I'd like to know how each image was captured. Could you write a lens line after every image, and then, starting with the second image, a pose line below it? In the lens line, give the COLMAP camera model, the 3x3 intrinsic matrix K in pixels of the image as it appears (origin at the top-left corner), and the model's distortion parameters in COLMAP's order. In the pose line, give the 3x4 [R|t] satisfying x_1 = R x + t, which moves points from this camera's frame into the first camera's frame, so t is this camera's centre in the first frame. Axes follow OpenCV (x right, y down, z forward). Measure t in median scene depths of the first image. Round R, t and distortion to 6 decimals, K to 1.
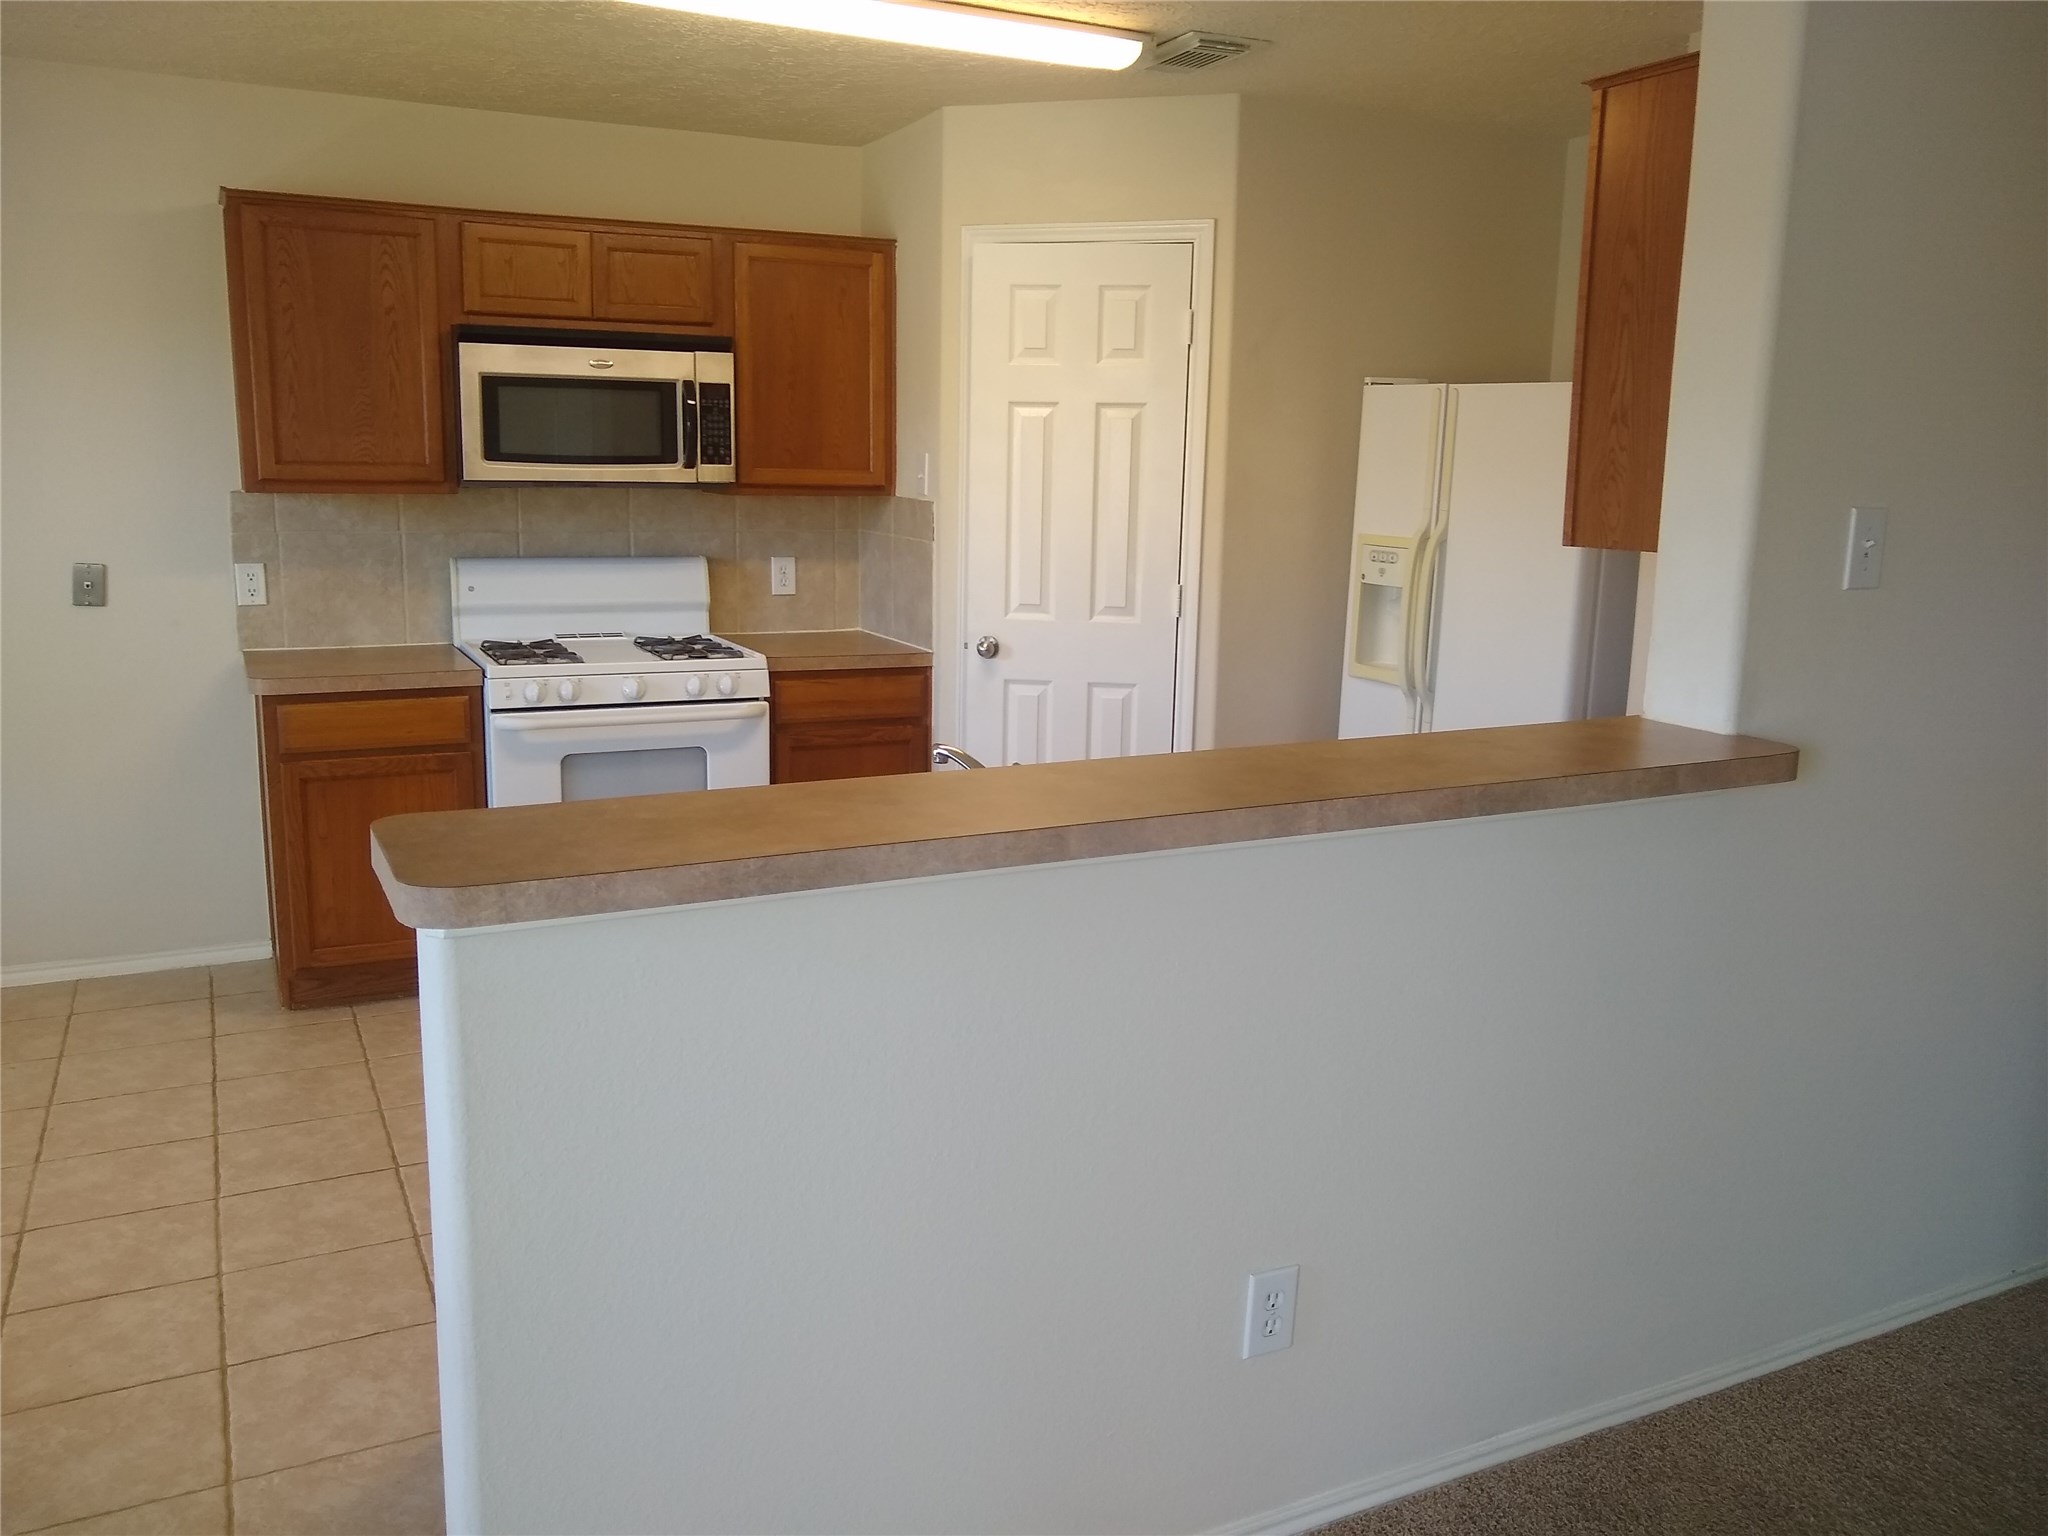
lens RADIAL K [[1658.1, 0, 1024.0], [0, 1658.1, 768.0], [0, 0, 1]] dist [-0.011565, -0.007634]
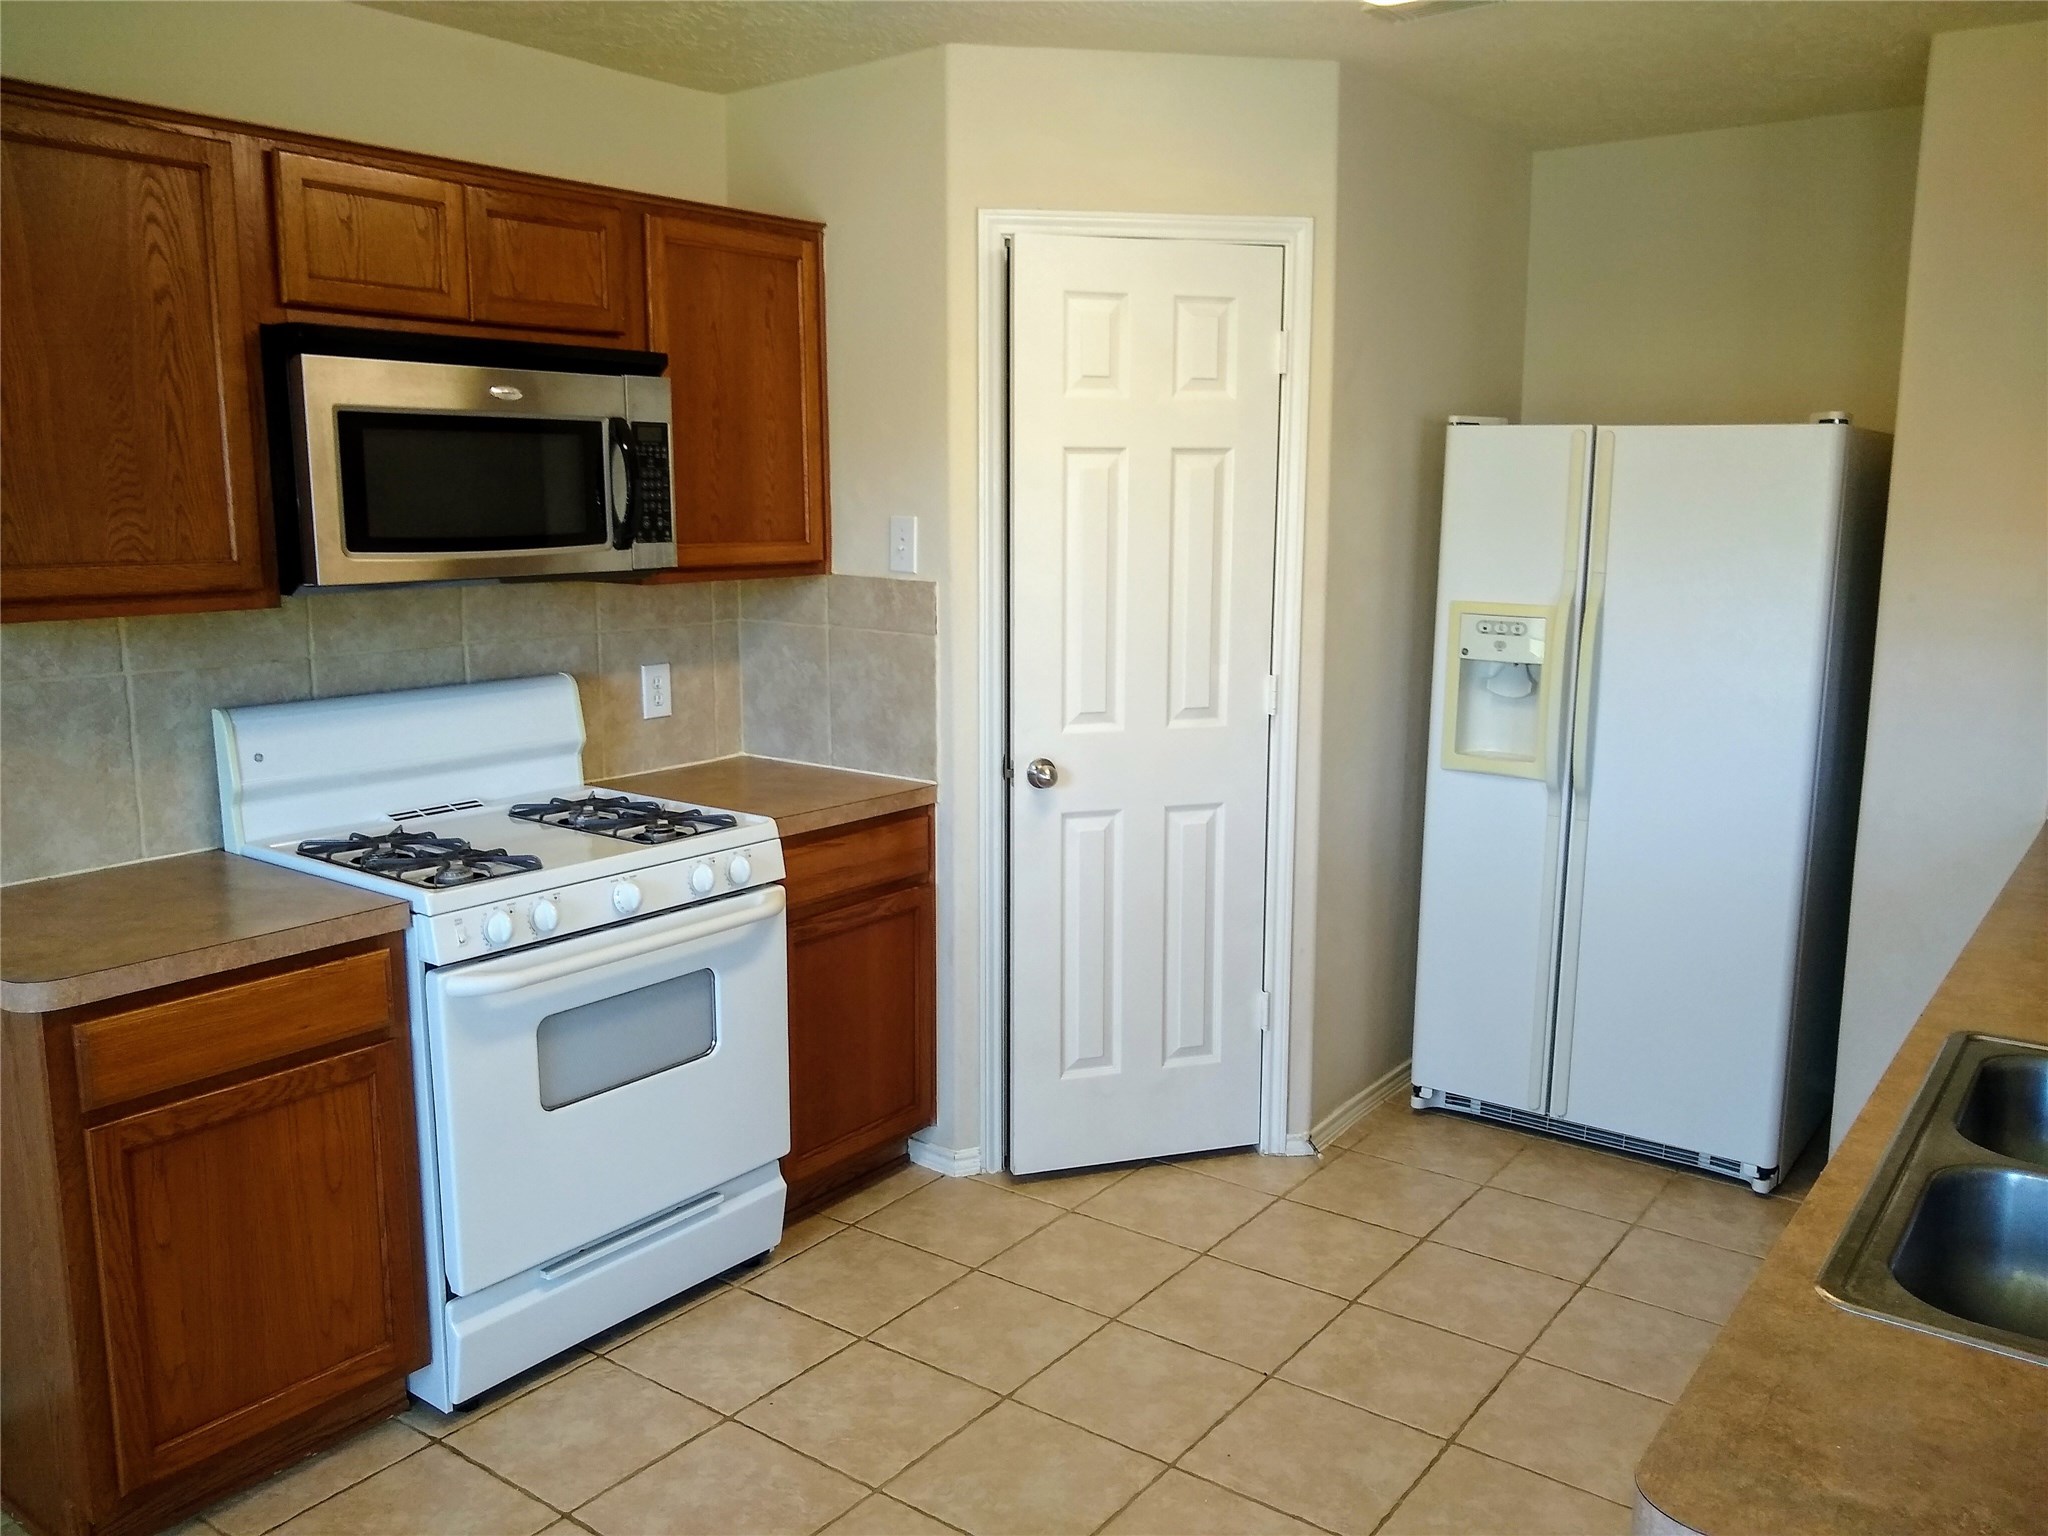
lens RADIAL K [[1622.9, 0, 1024.0], [0, 1622.9, 768.0], [0, 0, 1]] dist [-0.008868, -0.000868]
pose [[0.892116, -0.094213, 0.441875, -0.357422], [0.098880, 0.995021, 0.012518, -0.086537], [-0.440854, 0.032525, 0.896989, 0.350470]]
